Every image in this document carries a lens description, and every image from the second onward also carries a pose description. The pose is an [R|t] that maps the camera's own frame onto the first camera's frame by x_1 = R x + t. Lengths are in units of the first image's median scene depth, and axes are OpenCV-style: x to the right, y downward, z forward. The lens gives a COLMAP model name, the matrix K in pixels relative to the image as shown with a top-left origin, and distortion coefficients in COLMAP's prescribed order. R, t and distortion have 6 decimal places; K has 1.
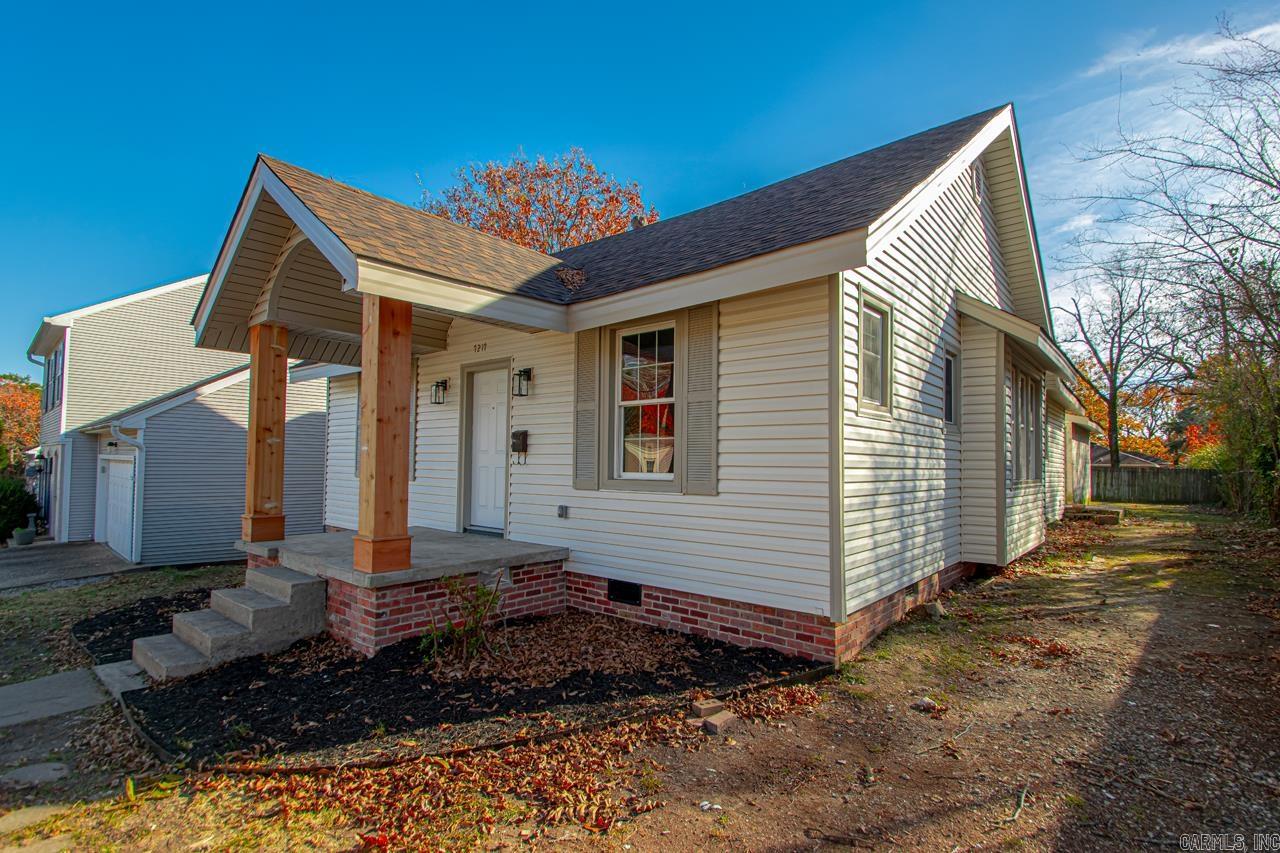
lens RADIAL K [[597.2, 0, 640.0], [0, 597.2, 426.5], [0, 0, 1]] dist [0.000619, -0.013983]
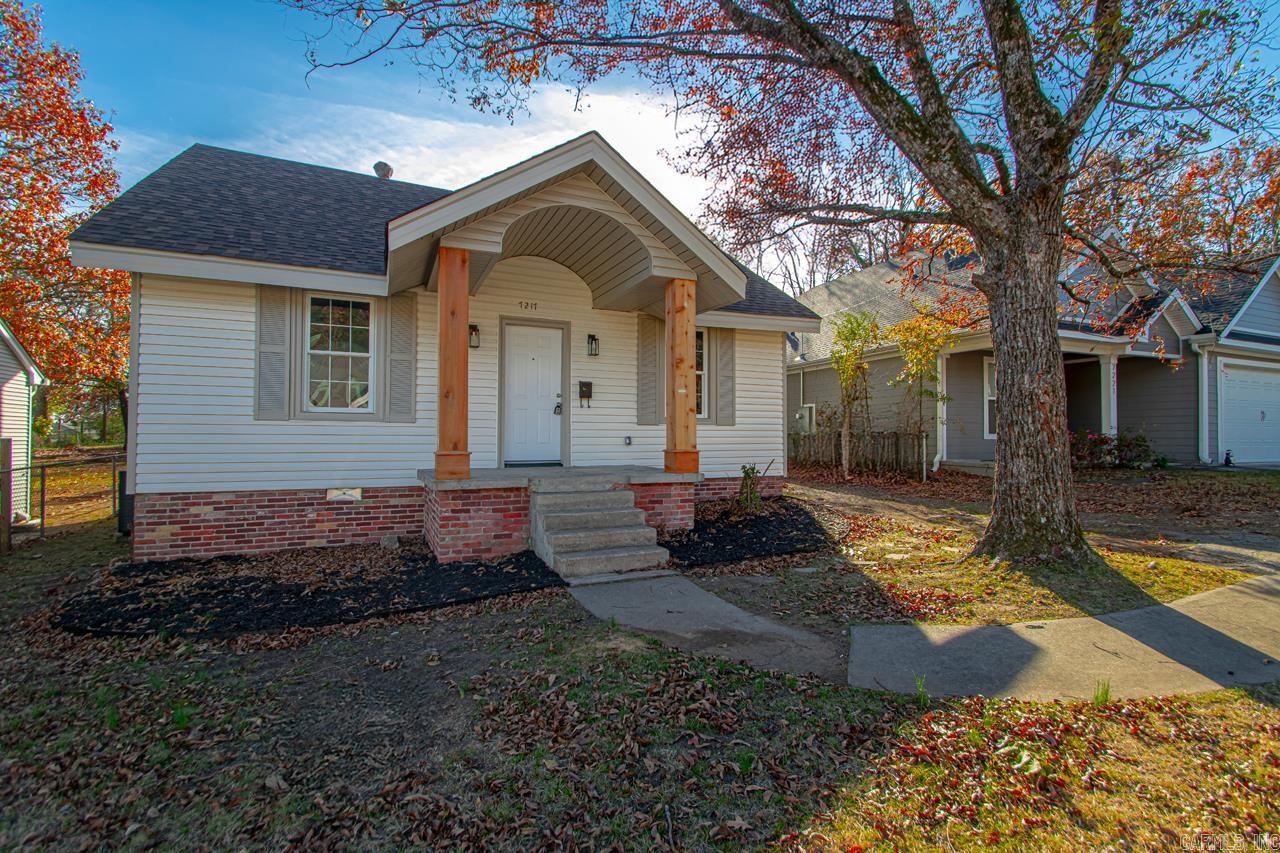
lens RADIAL K [[597.2, 0, 640.0], [0, 597.2, 426.5], [0, 0, 1]] dist [0.000619, -0.013983]
pose [[0.435921, 0.005833, 0.899966, -1.268349], [-0.049858, 0.998600, 0.017678, 0.072706], [-0.898603, -0.052576, 0.435601, 0.310005]]
